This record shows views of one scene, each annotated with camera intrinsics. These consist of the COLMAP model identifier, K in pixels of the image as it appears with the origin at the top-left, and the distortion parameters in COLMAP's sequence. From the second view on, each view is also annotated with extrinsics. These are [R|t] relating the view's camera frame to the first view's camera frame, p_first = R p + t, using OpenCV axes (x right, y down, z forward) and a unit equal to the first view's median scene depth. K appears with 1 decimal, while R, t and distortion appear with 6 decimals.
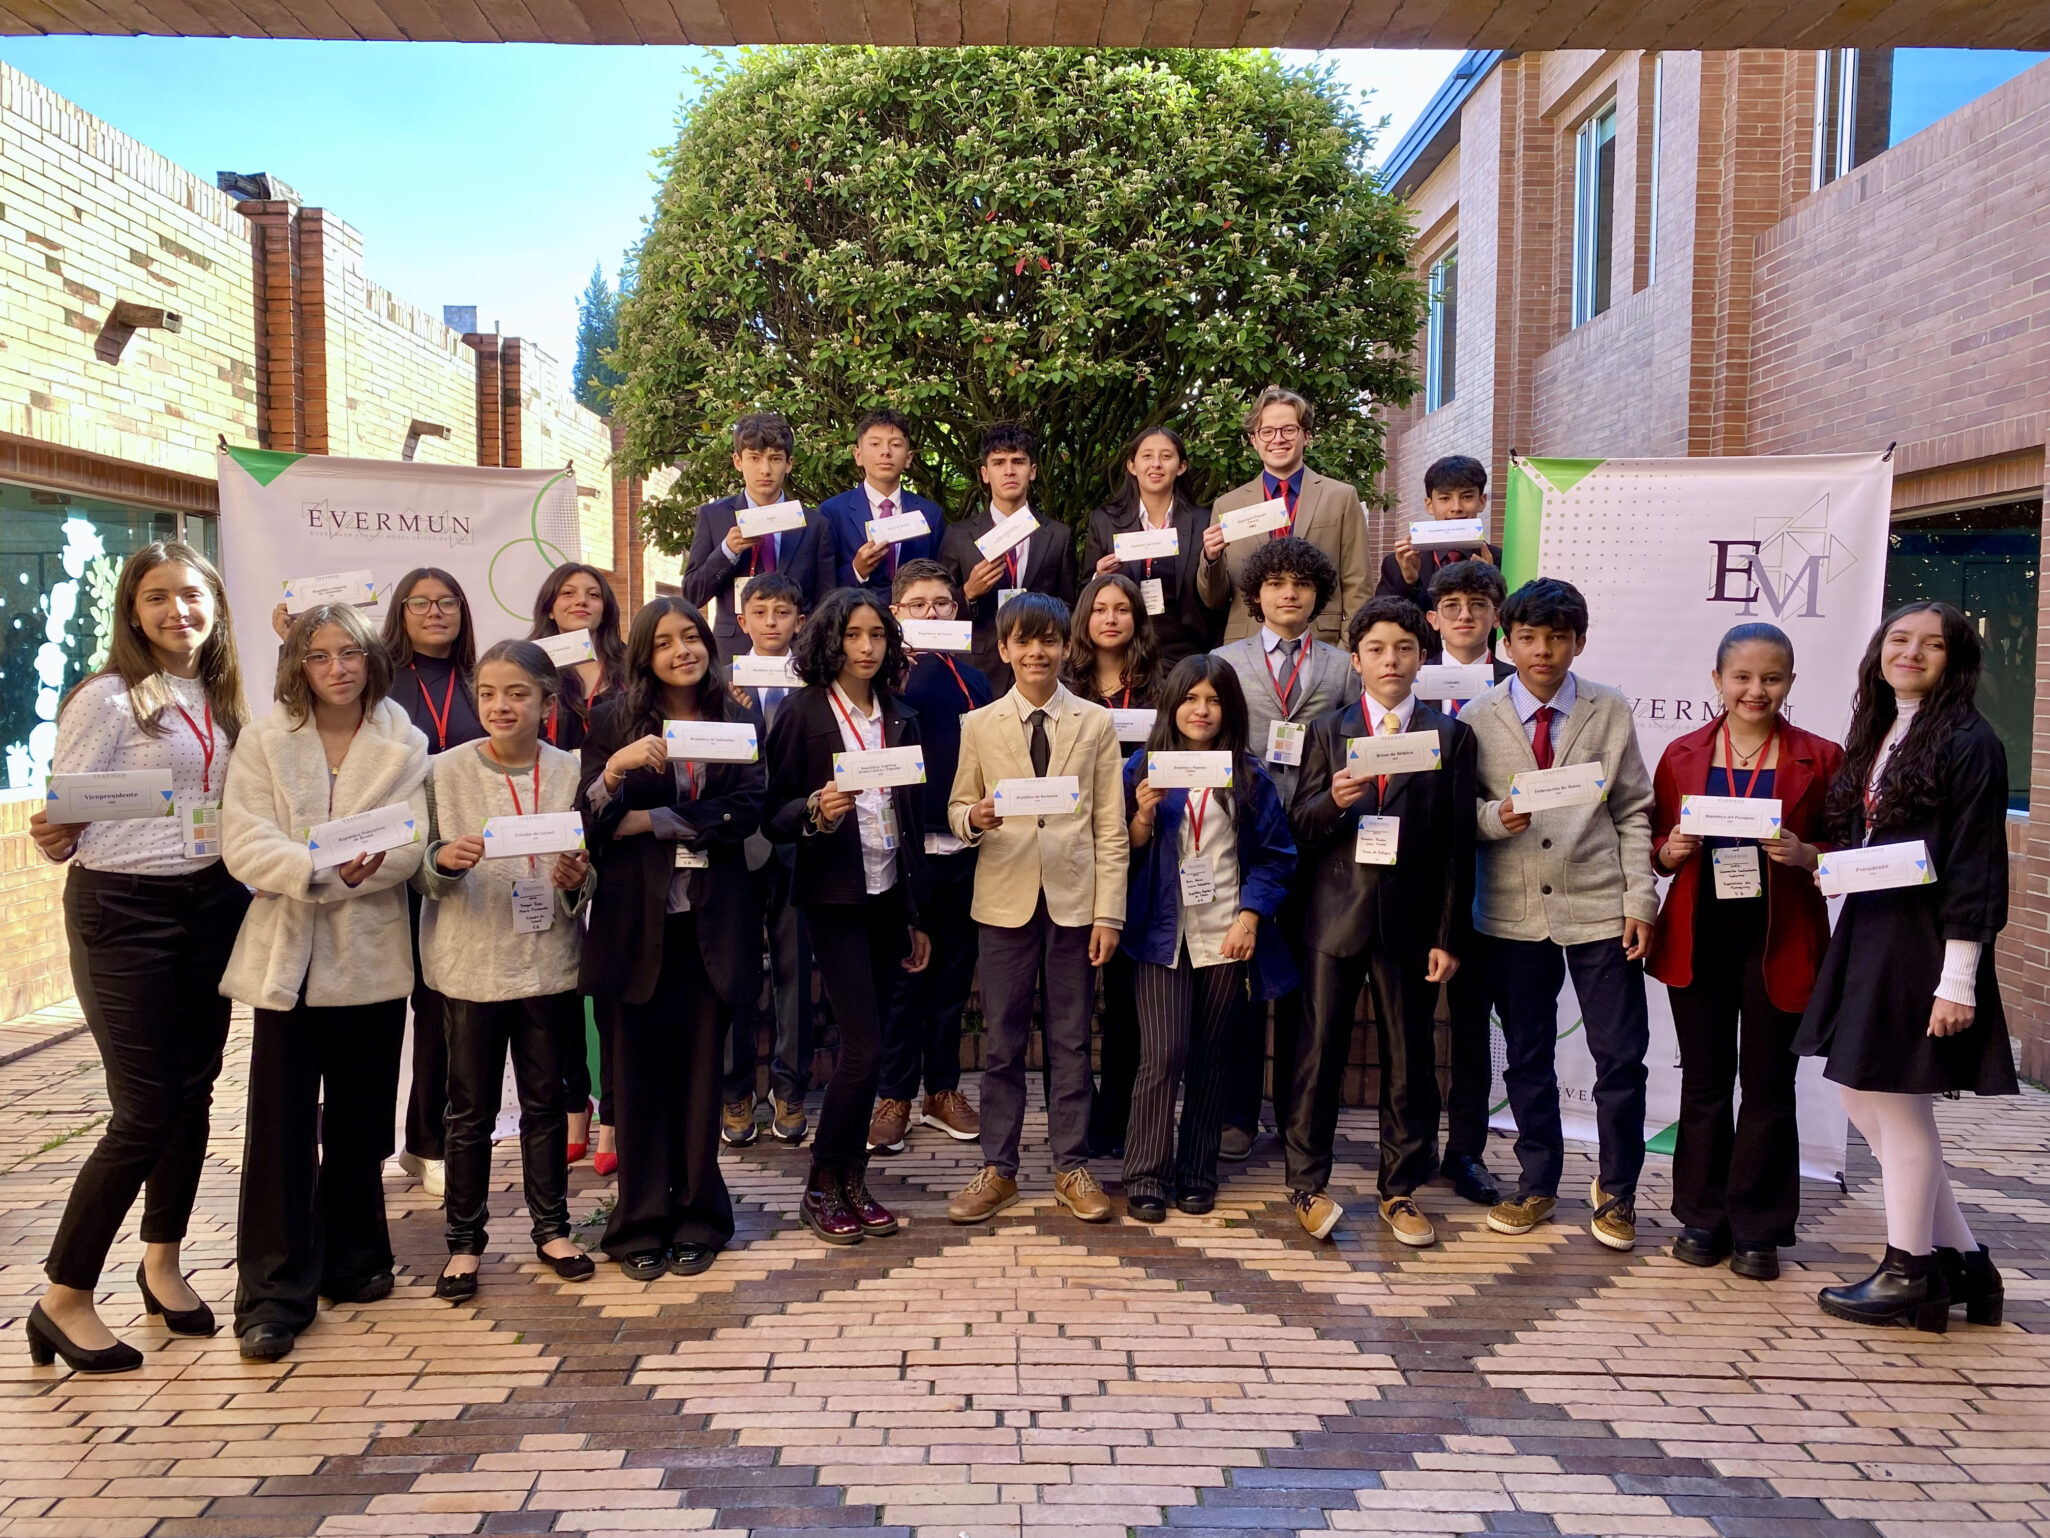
lens RADIAL K [[1481.4, 0, 1025.0], [0, 1481.4, 769.0], [0, 0, 1]] dist [0.013681, -0.026286]
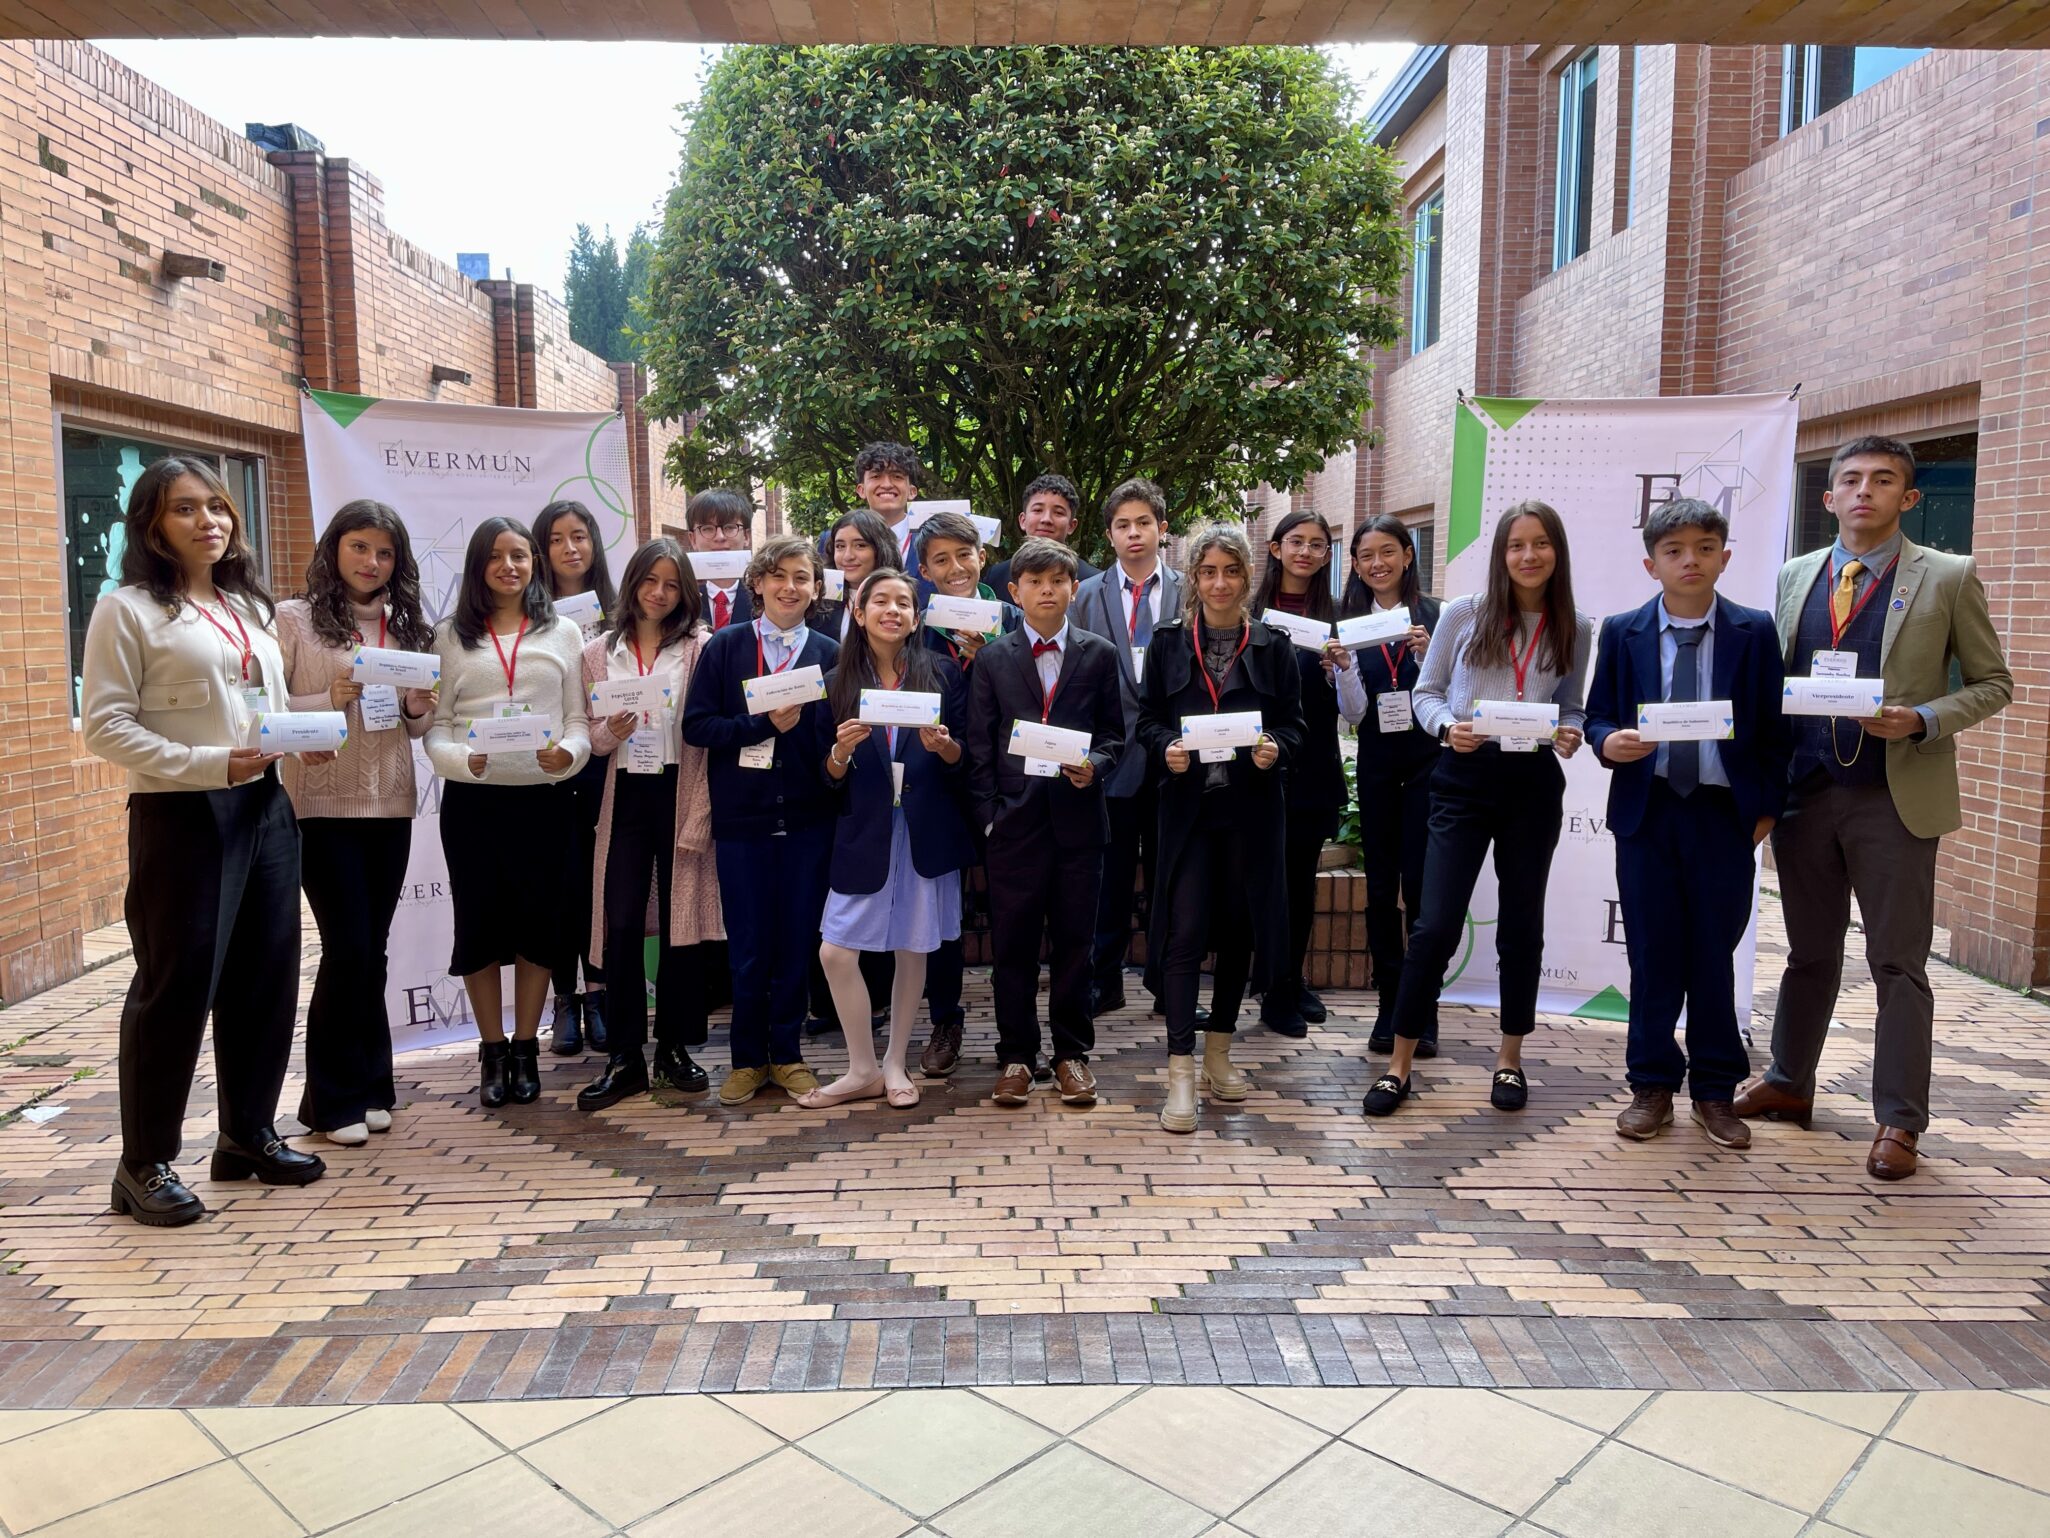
lens RADIAL K [[1527.8, 0, 1015.9], [0, 1527.8, 784.8], [0, 0, 1]] dist [0.052367, -0.081520]
pose [[0.999940, -0.007507, 0.007999, -0.025553], [0.007193, 0.999230, 0.038570, 0.026012], [-0.008283, -0.038510, 0.999224, -0.120461]]
